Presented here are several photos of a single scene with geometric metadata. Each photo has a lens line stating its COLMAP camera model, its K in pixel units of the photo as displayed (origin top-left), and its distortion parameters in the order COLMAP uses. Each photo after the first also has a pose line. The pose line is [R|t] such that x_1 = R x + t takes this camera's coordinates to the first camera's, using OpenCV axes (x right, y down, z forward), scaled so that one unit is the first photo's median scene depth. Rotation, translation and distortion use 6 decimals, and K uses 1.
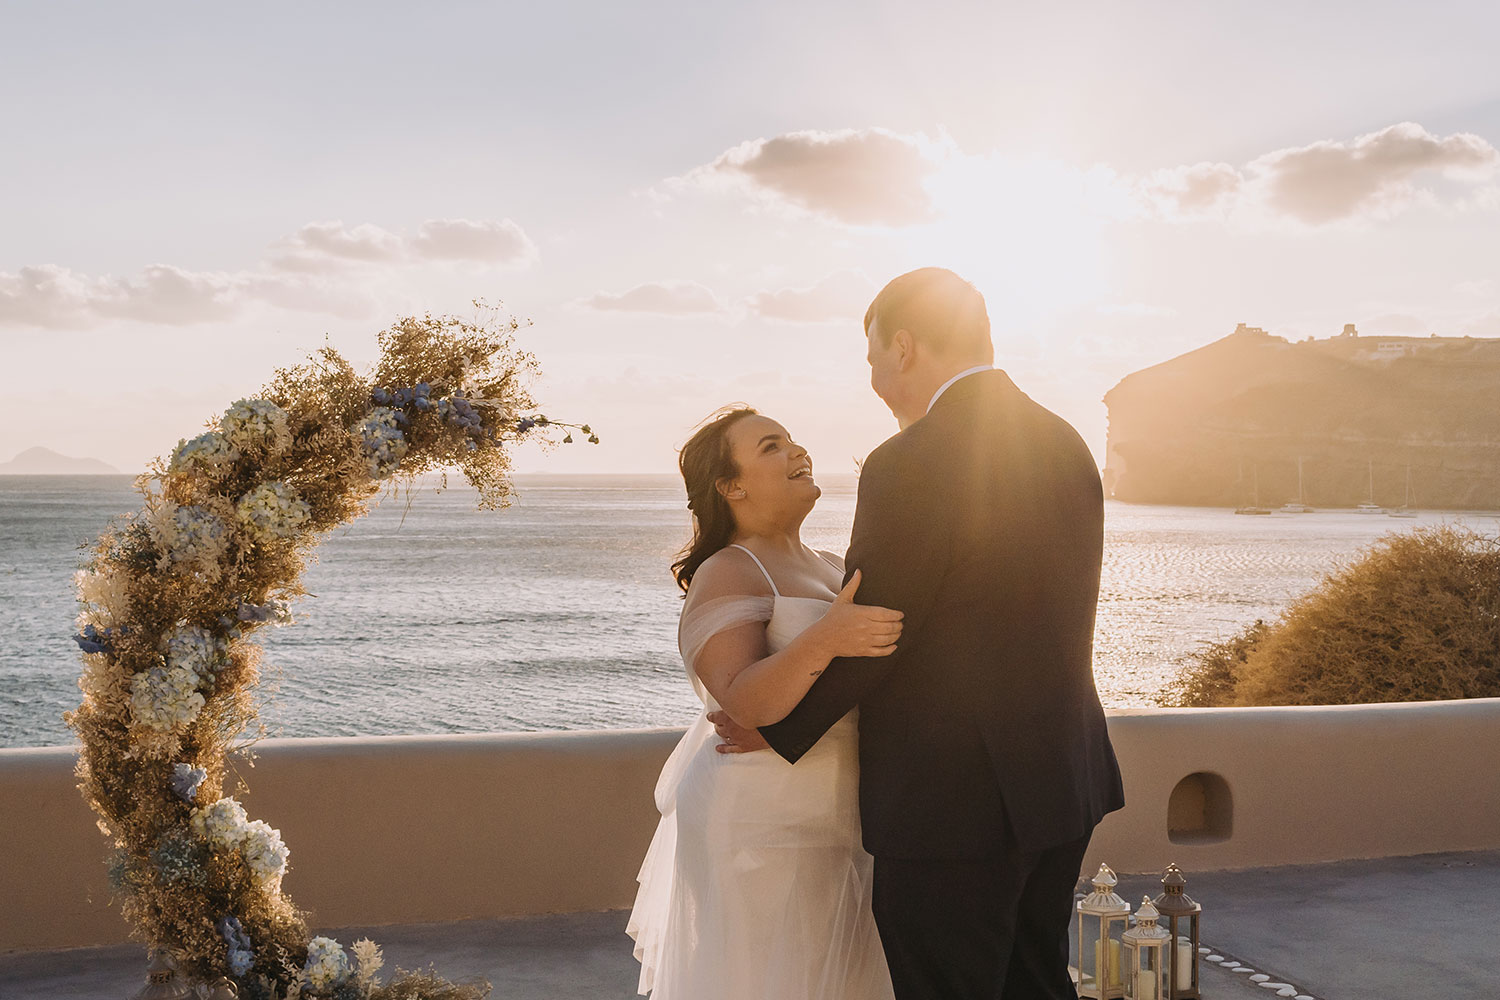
lens RADIAL K [[1730.9, 0, 836.1], [0, 1730.9, 651.1], [0, 0, 1]] dist [0.037624, 0.000000]
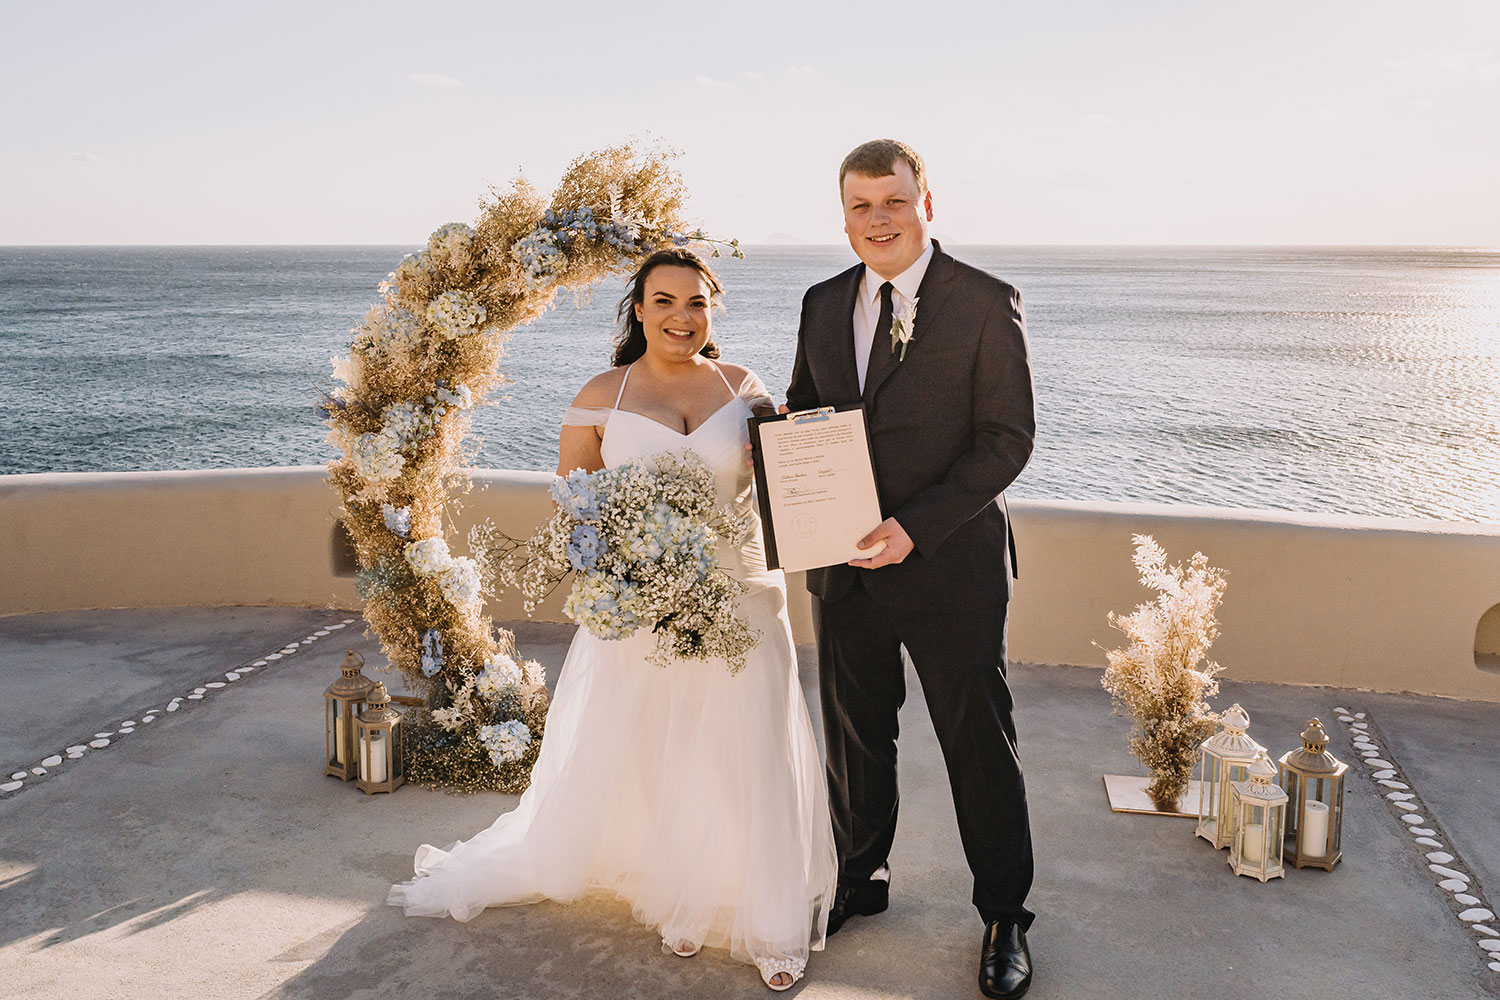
lens RADIAL K [[1254.2, 0, 767.2], [0, 1254.2, 440.3], [0, 0, 1]] dist [0.013710, -0.001498]
pose [[0.852856, 0.080960, -0.515832, 0.329679], [-0.054174, 0.996295, 0.066800, -0.061549], [0.519329, -0.029026, 0.854081, 0.341170]]
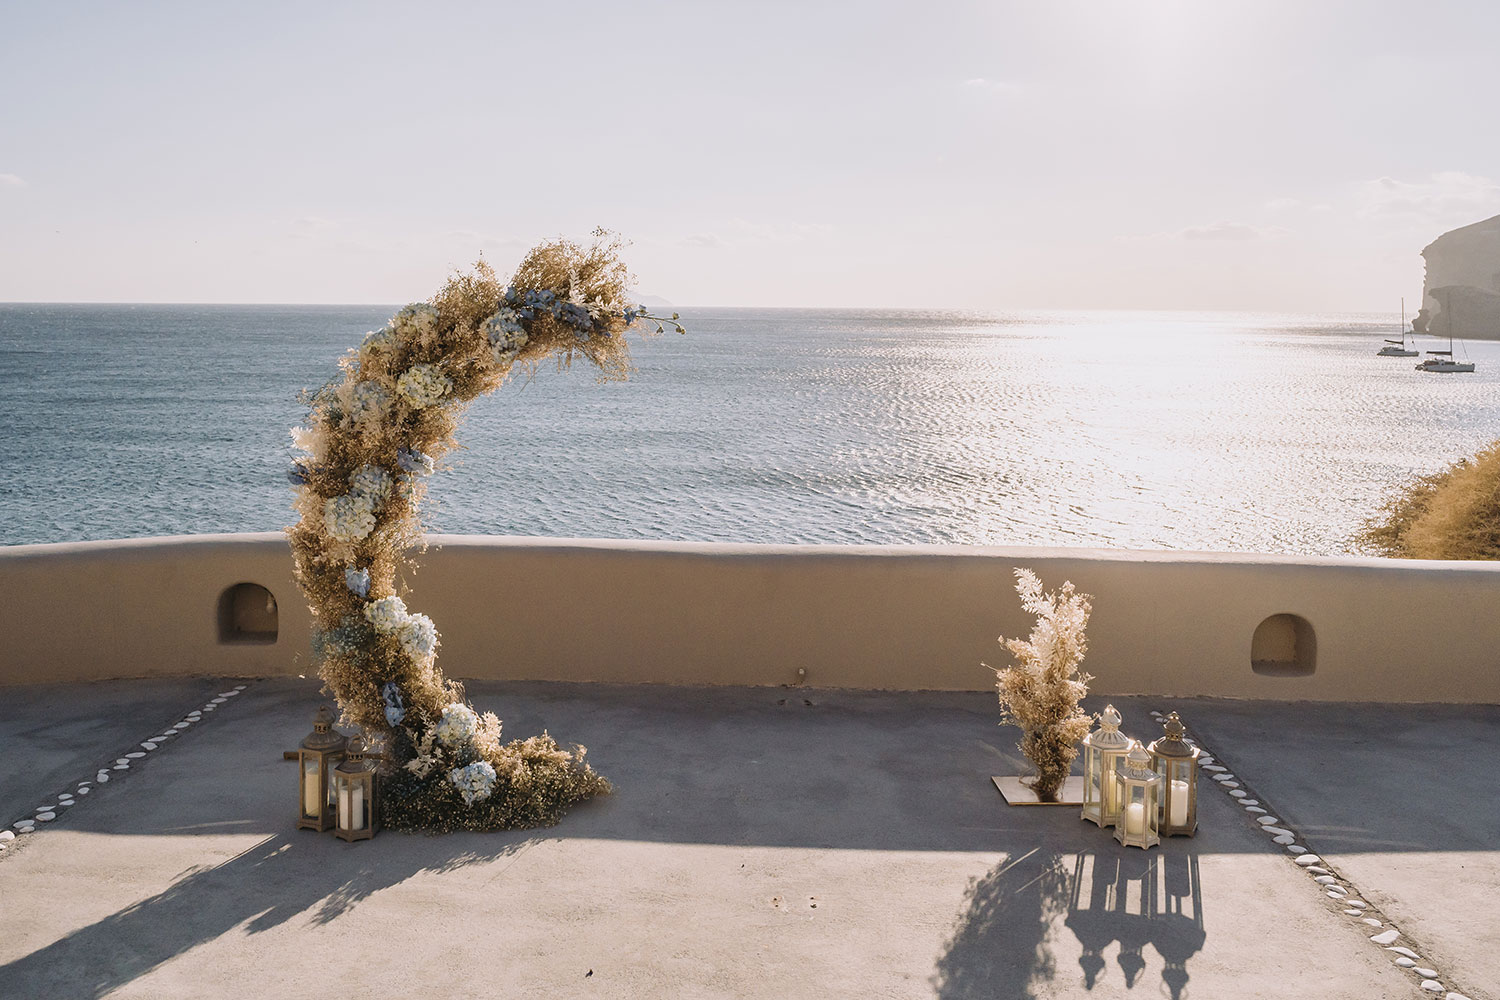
lens RADIAL K [[1254.2, 0, 750.8], [0, 1254.2, 440.6], [0, 0, 1]] dist [0.013710, -0.001498]
pose [[0.943218, 0.044341, -0.329201, 0.231408], [-0.043408, 0.999005, 0.010186, -0.058610], [0.329325, 0.004682, 0.944205, 0.166077]]
